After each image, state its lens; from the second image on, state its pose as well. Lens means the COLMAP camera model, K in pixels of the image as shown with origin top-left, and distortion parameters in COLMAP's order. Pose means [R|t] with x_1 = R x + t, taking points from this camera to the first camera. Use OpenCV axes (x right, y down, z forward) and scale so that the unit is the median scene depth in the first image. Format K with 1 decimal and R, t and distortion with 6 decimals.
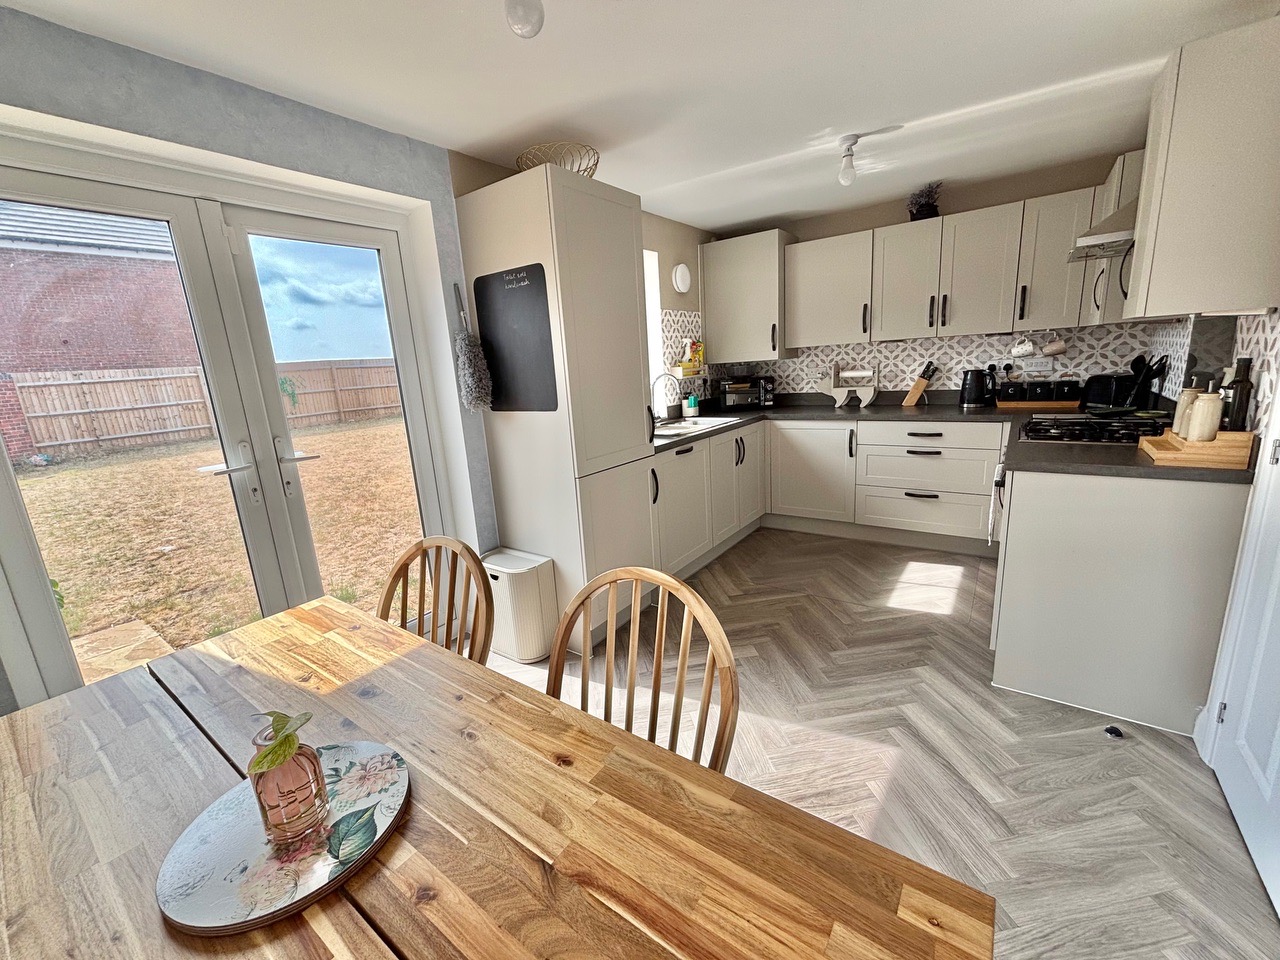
lens RADIAL K [[515.7, 0, 633.4], [0, 515.7, 478.5], [0, 0, 1]] dist [0.000522, -0.001366]
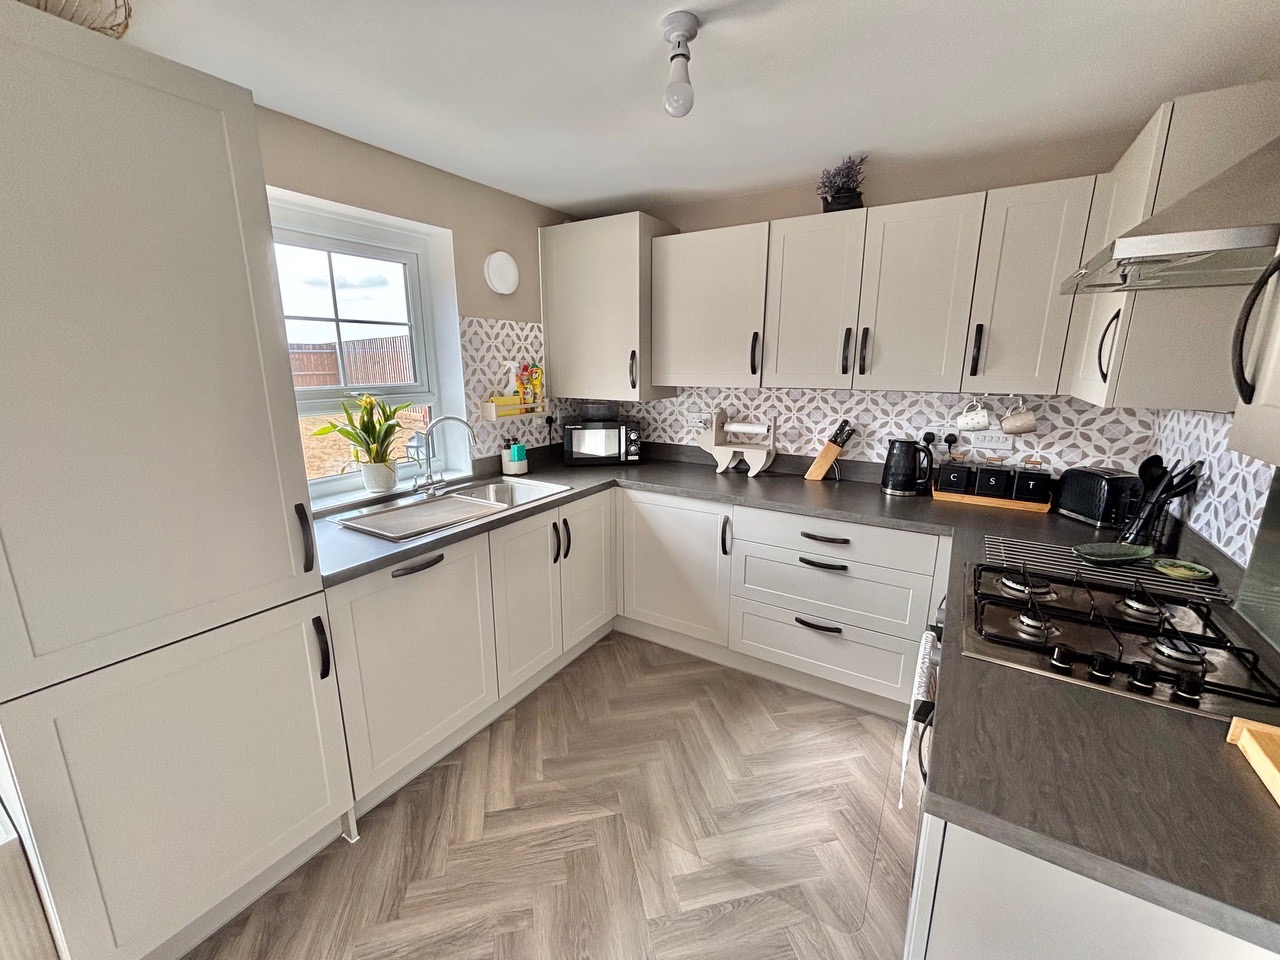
lens RADIAL K [[515.7, 0, 637.5], [0, 515.7, 477.4], [0, 0, 1]] dist [0.000522, -0.001366]
pose [[0.995095, 0.046653, 0.087237, 0.252177], [-0.046694, 0.998908, -0.001572, -0.143091], [-0.087215, -0.002510, 0.996186, 0.349051]]
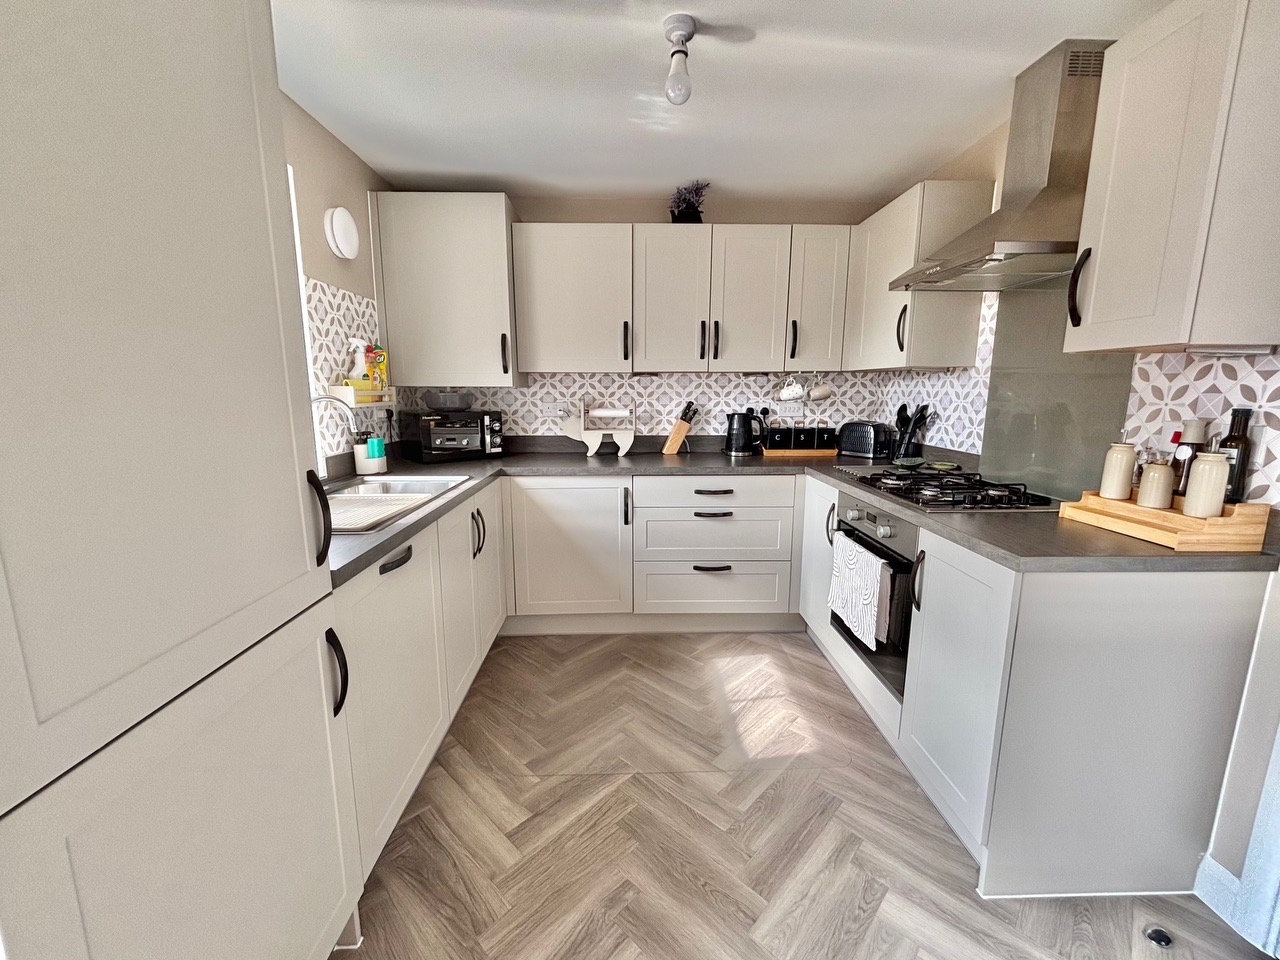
lens RADIAL K [[515.7, 0, 633.5], [0, 515.7, 479.6], [0, 0, 1]] dist [0.000522, -0.001366]
pose [[0.790630, -0.039367, 0.611028, -0.011451], [0.082493, 0.995681, -0.042591, -0.076993], [-0.606712, 0.084079, 0.790463, 0.433141]]
